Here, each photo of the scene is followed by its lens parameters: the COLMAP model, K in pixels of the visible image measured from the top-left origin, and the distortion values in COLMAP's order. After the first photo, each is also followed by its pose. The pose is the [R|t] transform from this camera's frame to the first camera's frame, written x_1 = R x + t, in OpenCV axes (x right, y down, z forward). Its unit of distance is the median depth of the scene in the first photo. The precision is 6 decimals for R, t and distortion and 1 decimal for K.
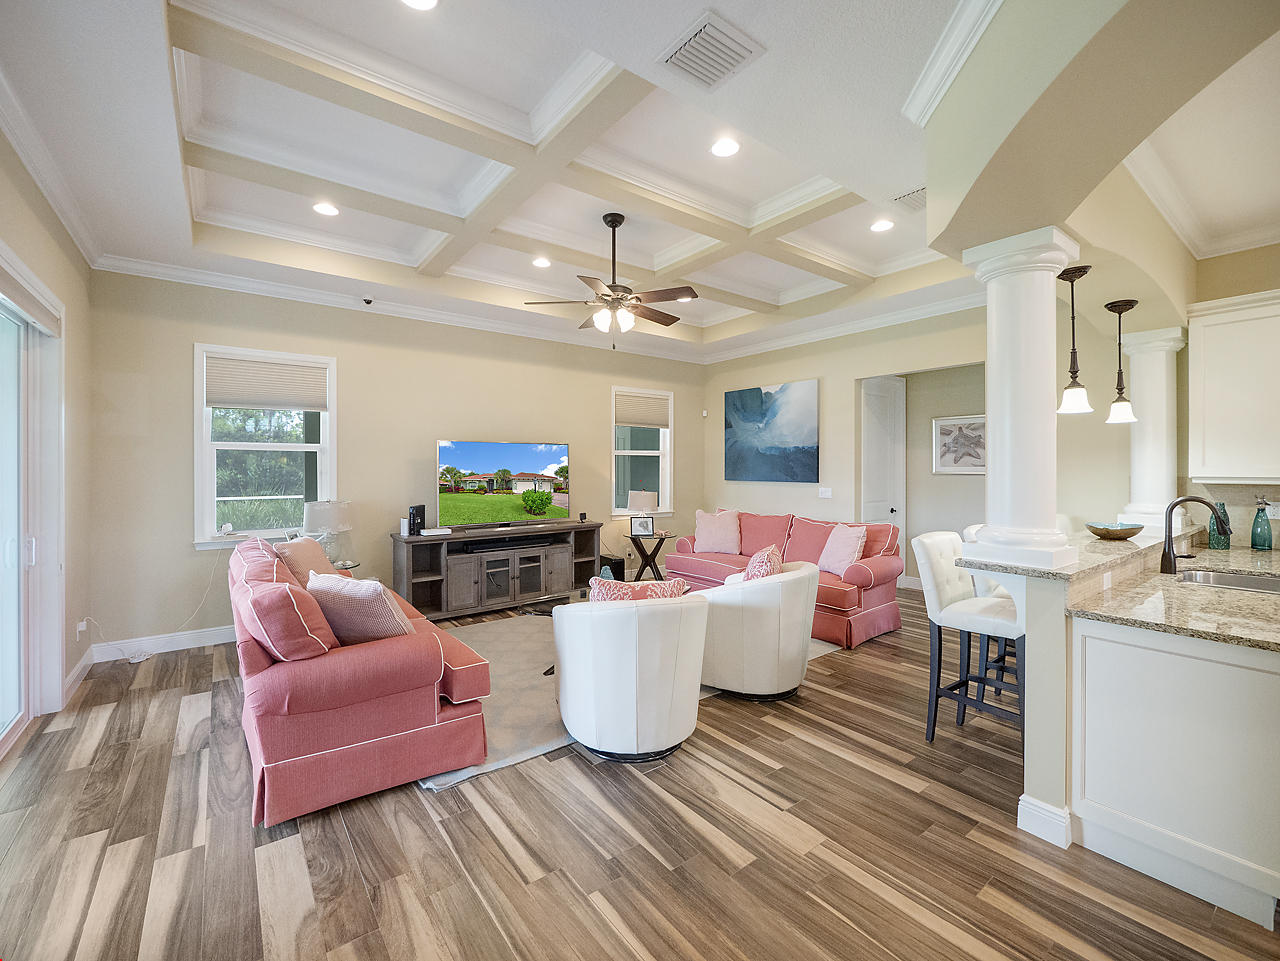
lens RADIAL K [[556.8, 0, 634.1], [0, 556.8, 470.5], [0, 0, 1]] dist [-0.001602, 0.000242]
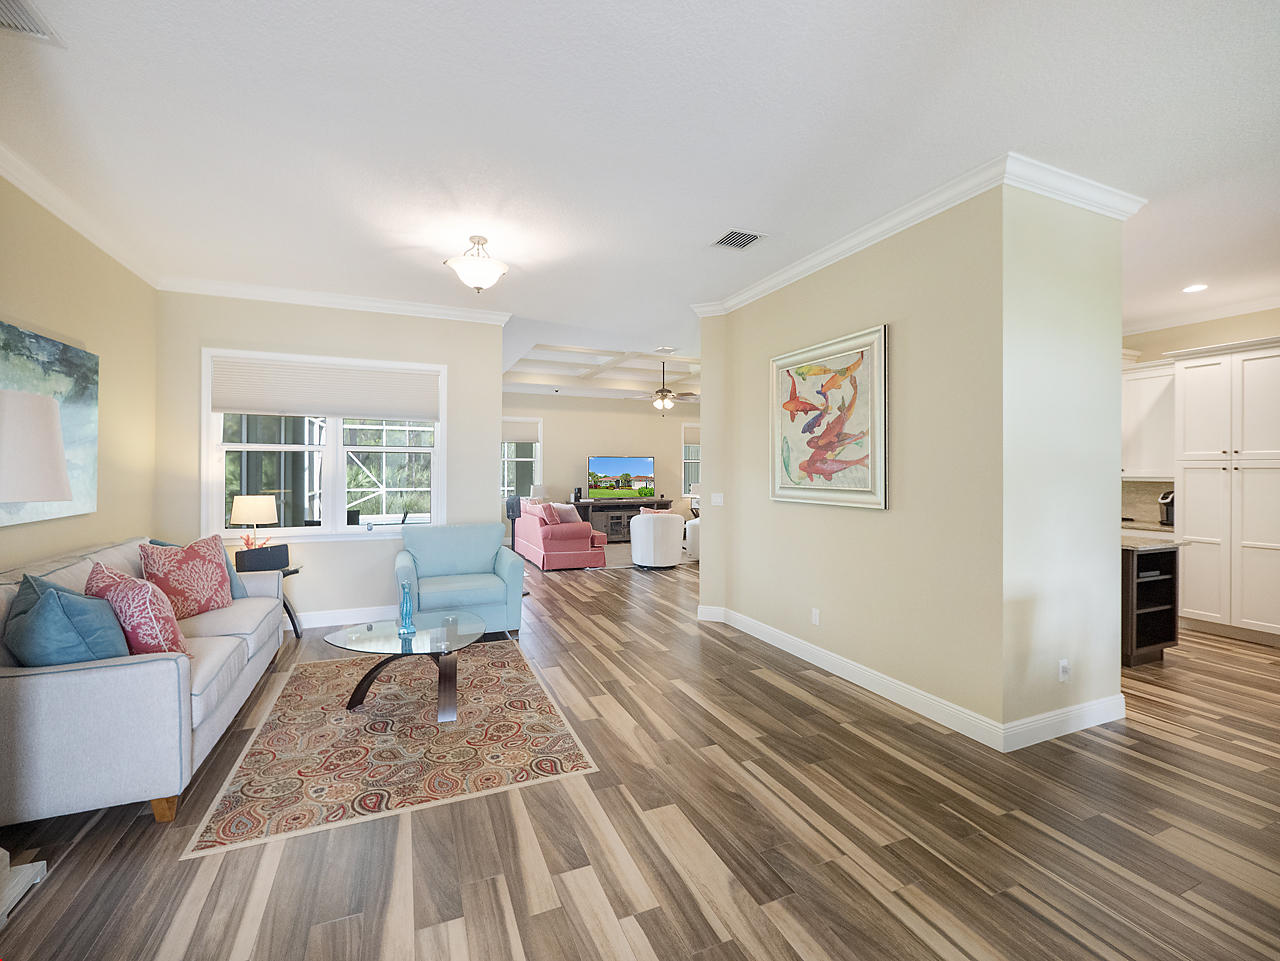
lens RADIAL K [[556.8, 0, 638.8], [0, 556.8, 473.4], [0, 0, 1]] dist [-0.001602, 0.000242]
pose [[0.972979, 0.005298, -0.230832, 0.309922], [-0.005216, 0.999986, 0.000964, 0.006580], [0.230834, 0.000266, 0.972993, -0.969817]]
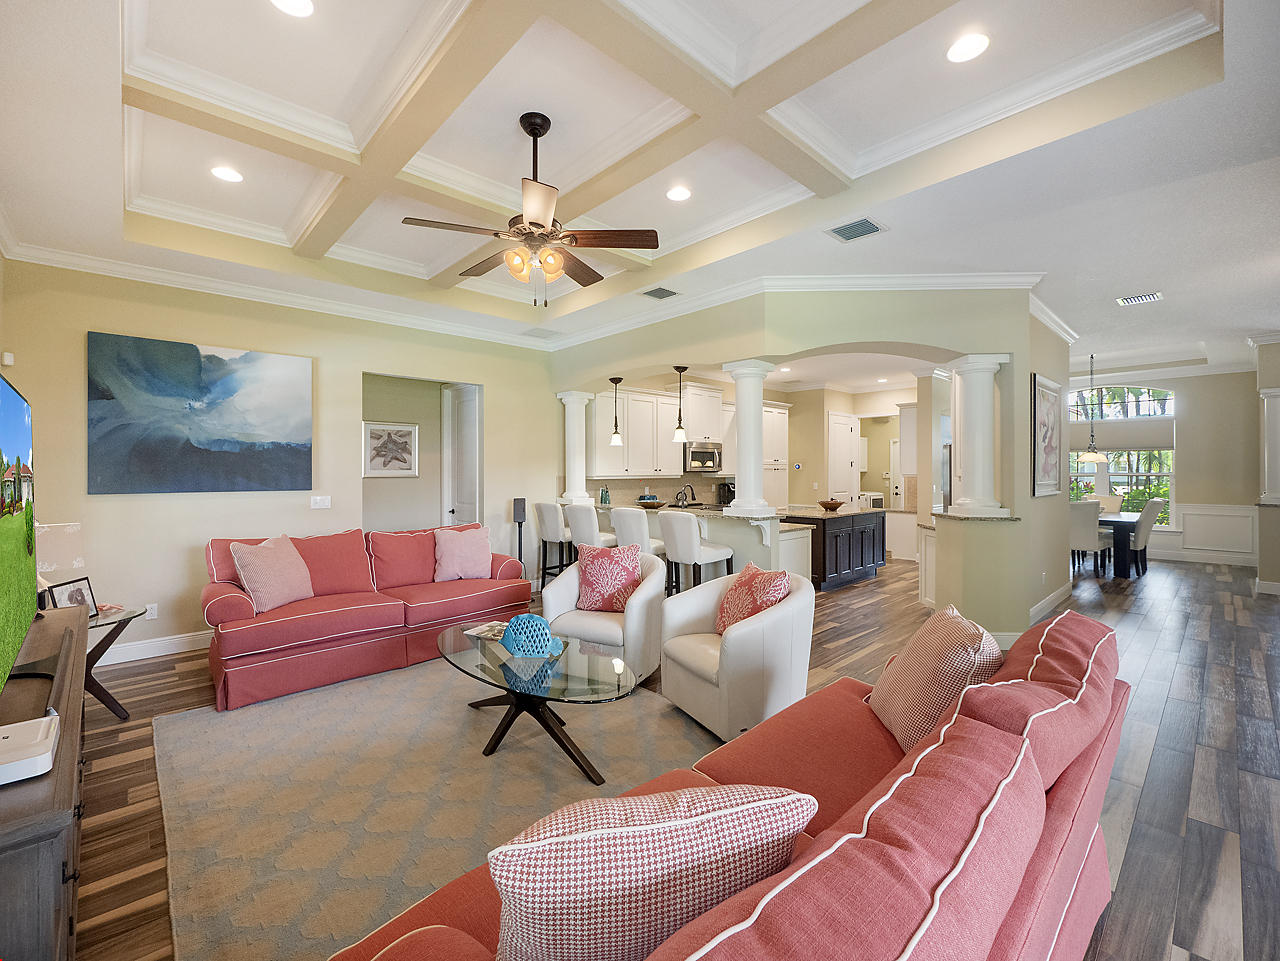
lens RADIAL K [[556.8, 0, 637.1], [0, 556.8, 473.0], [0, 0, 1]] dist [-0.001602, 0.000242]
pose [[-0.106634, -0.002558, 0.994295, -0.609237], [0.006751, 0.999972, 0.003297, -0.001943], [-0.994275, 0.007064, -0.106614, 0.752282]]
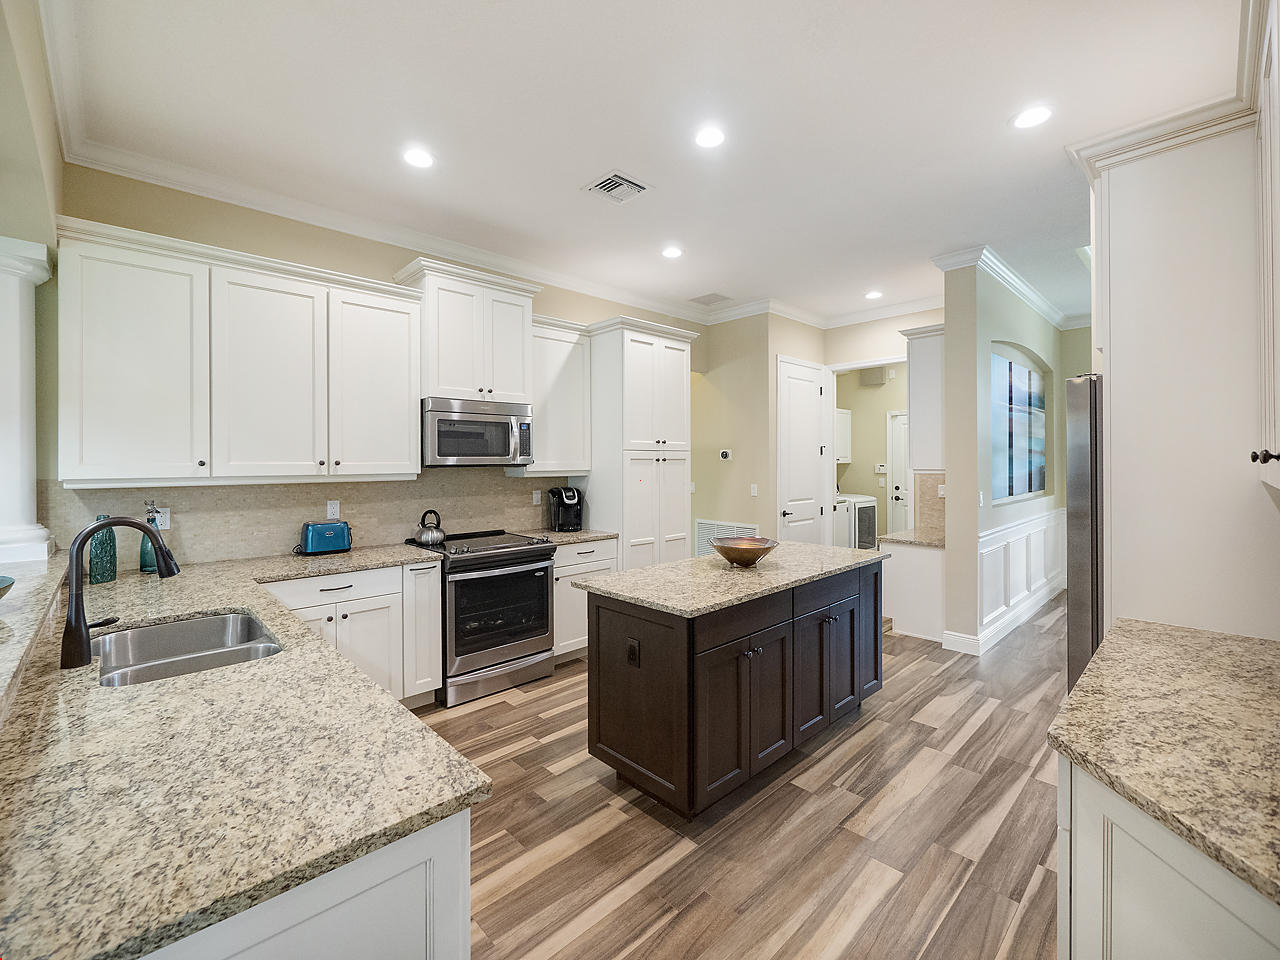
lens RADIAL K [[552.1, 0, 626.4], [0, 552.1, 460.8], [0, 0, 1]] dist [-0.008794, 0.000239]
pose [[-0.098785, 0.004748, 0.995097, 0.207435], [0.009811, 0.999945, -0.003797, -0.001146], [-0.995060, 0.009388, -0.098826, 0.283655]]
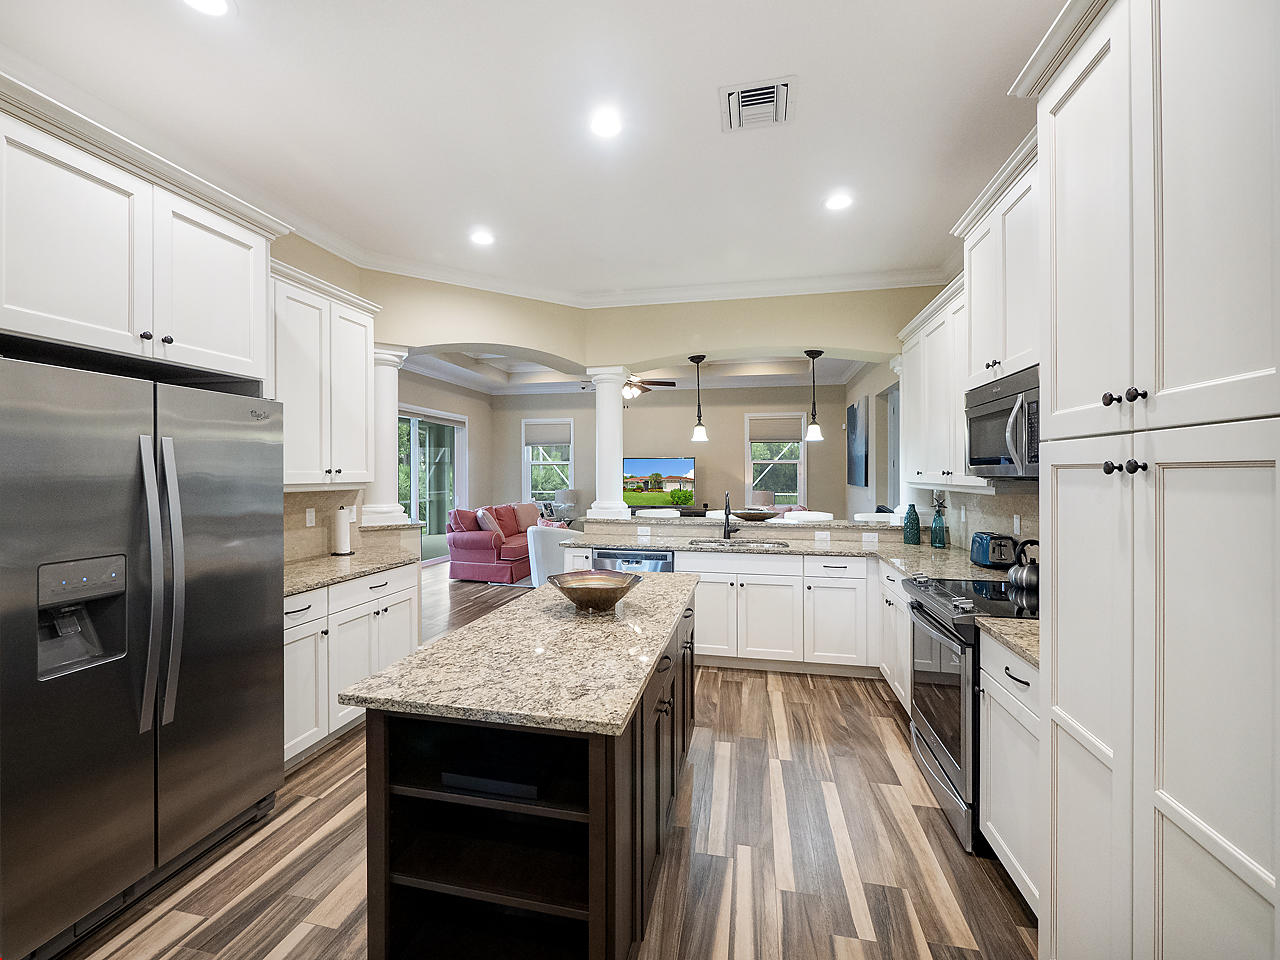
lens RADIAL K [[552.1, 0, 641.6], [0, 552.1, 474.2], [0, 0, 1]] dist [-0.008794, 0.000239]
pose [[0.660710, 0.004538, -0.750628, 1.083692], [-0.005180, 0.999985, 0.001486, -0.001785], [0.750624, 0.002907, 0.660724, -0.137498]]
